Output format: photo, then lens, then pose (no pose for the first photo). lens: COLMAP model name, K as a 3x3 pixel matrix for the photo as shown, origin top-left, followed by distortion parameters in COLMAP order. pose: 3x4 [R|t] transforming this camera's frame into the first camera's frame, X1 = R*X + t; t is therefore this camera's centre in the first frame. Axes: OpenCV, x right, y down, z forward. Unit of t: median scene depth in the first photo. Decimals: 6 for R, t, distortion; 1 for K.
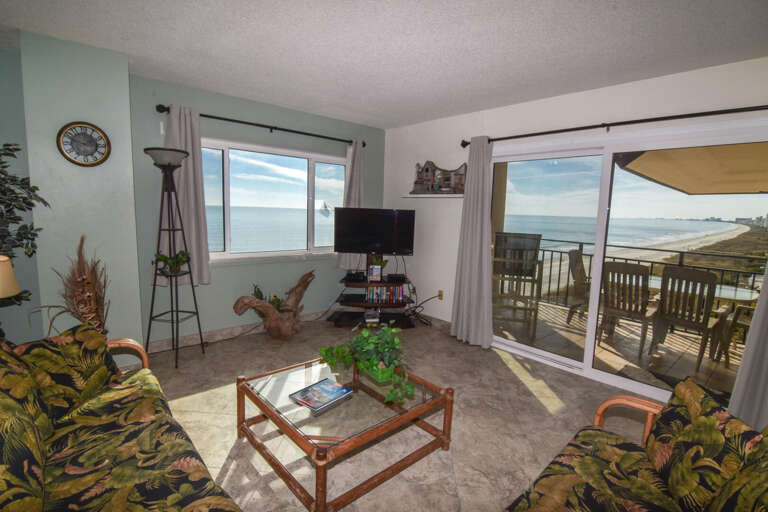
lens RADIAL K [[364.9, 0, 384.0], [0, 364.9, 256.0], [0, 0, 1]] dist [-0.022396, -0.000119]
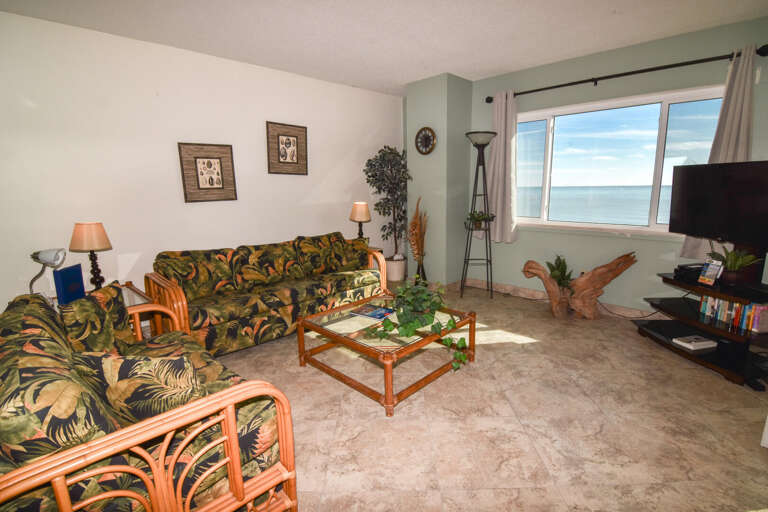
lens RADIAL K [[365.1, 0, 409.1], [0, 365.1, 260.4], [0, 0, 1]] dist [0.001295, 0.000282]
pose [[0.109737, 0.162805, -0.980537, 0.702592], [-0.109867, 0.982436, 0.150825, -0.012204], [0.987870, 0.091177, 0.125696, 0.597777]]
